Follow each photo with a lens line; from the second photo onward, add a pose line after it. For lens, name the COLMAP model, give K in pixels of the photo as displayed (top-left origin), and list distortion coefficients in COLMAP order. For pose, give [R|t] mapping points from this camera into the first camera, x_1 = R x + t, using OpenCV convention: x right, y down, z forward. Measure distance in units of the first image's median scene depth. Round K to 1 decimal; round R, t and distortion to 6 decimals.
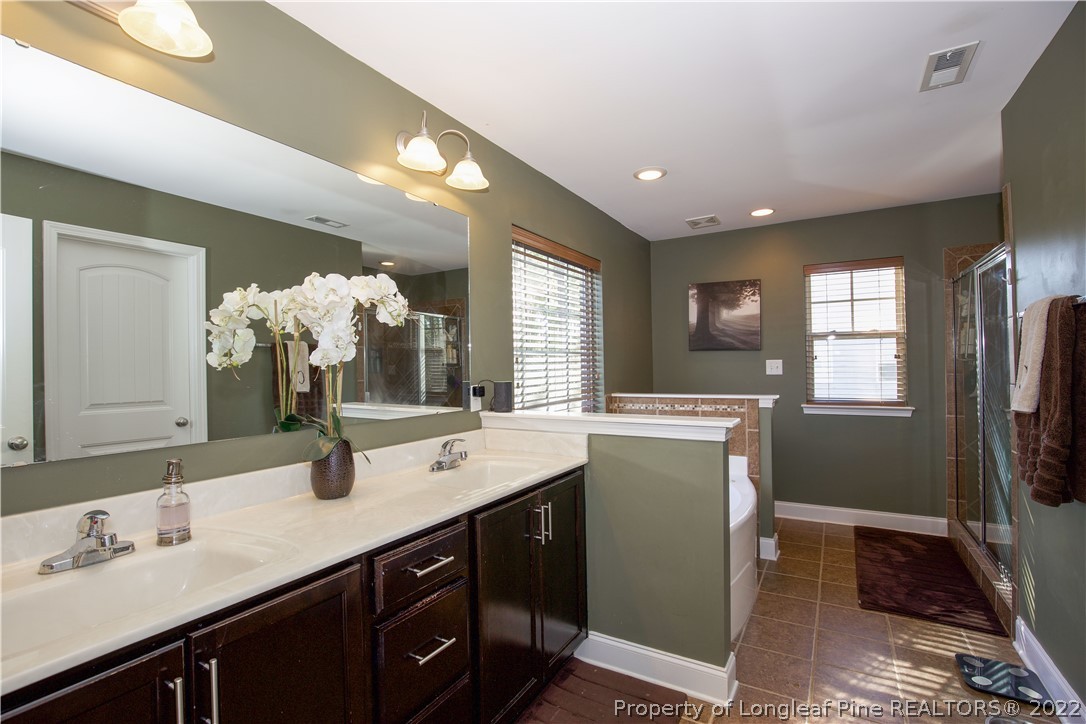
lens RADIAL K [[515.2, 0, 538.4], [0, 515.2, 359.1], [0, 0, 1]] dist [-0.031389, 0.002363]
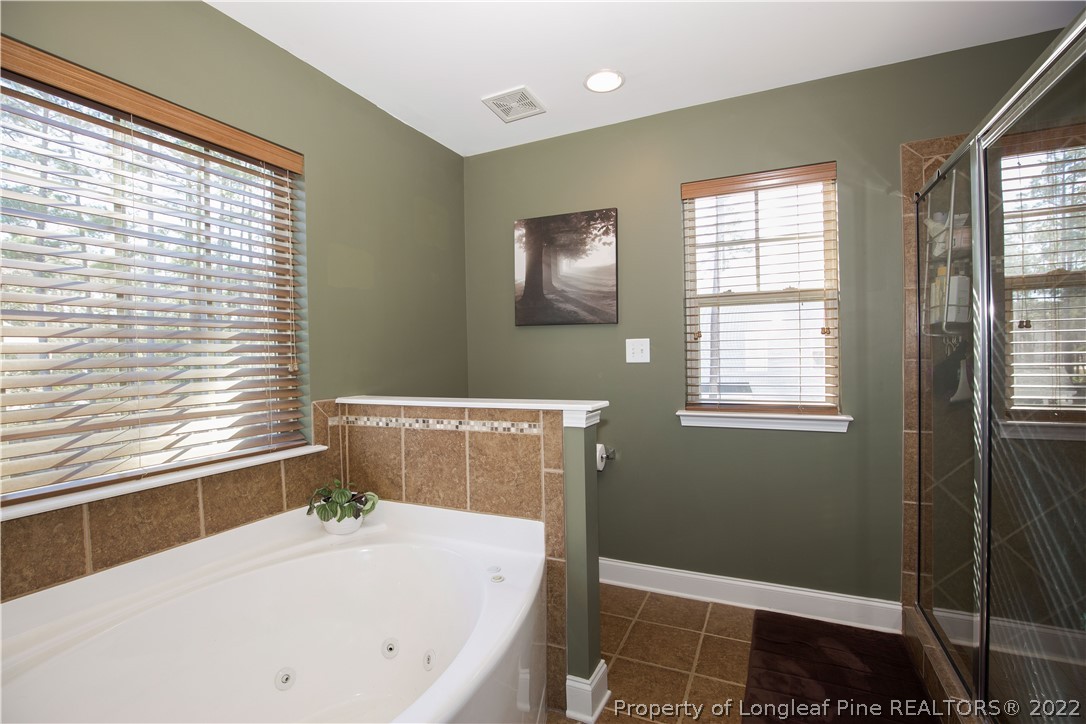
lens RADIAL K [[515.2, 0, 542.5], [0, 515.2, 366.2], [0, 0, 1]] dist [-0.031389, 0.002363]
pose [[0.995047, -0.008152, 0.099074, 0.307786], [0.005047, 0.999490, 0.031547, 0.015506], [-0.099280, -0.030891, 0.994580, 0.423514]]
